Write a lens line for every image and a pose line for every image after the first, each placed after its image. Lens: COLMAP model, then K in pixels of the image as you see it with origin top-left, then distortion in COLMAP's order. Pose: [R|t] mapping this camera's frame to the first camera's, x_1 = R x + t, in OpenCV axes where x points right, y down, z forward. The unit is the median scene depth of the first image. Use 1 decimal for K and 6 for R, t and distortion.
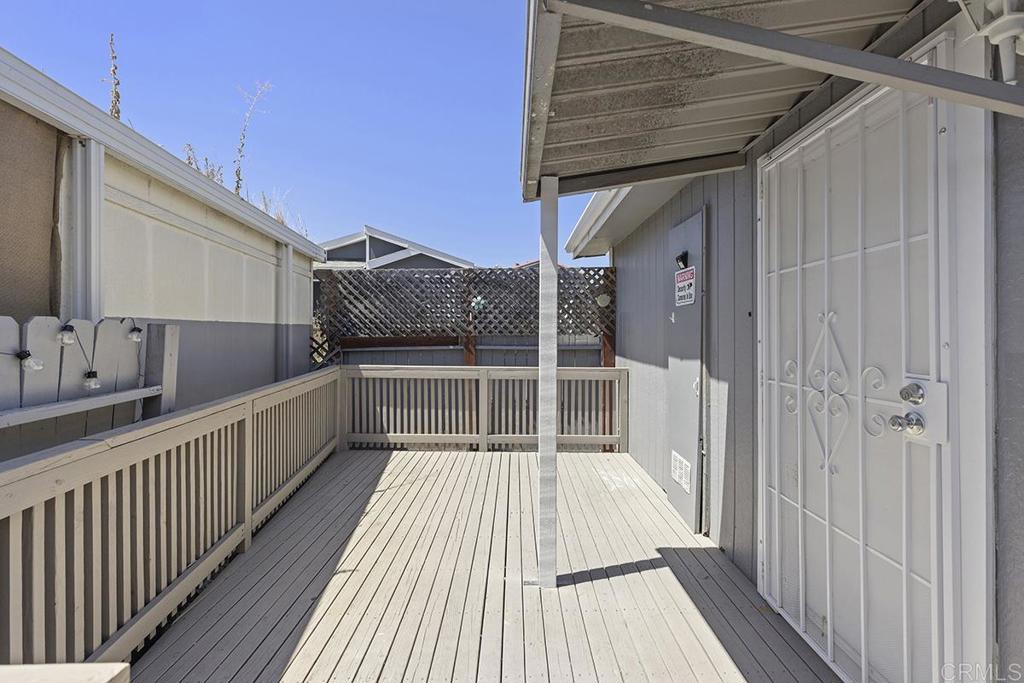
lens RADIAL K [[470.3, 0, 515.4], [0, 470.3, 336.7], [0, 0, 1]] dist [0.000077, -0.000081]
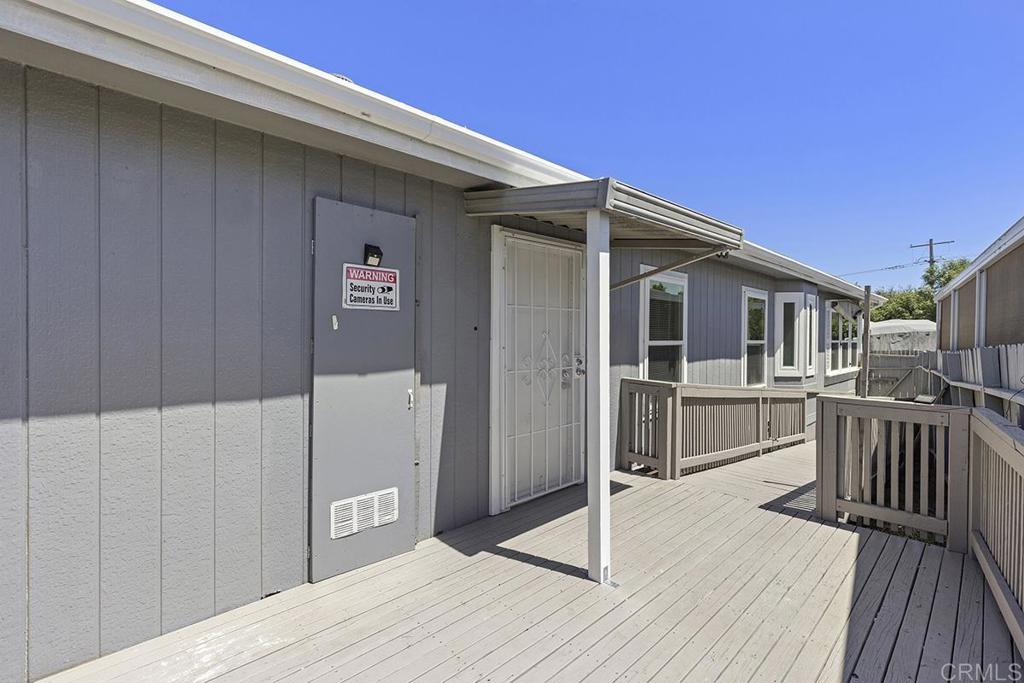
lens RADIAL K [[470.3, 0, 515.4], [0, 470.3, 336.7], [0, 0, 1]] dist [0.000077, -0.000081]
pose [[-0.714759, -0.005178, 0.699352, -0.446708], [-0.002106, 0.999984, 0.005251, -0.025583], [-0.699368, 0.002280, -0.714758, 1.549158]]
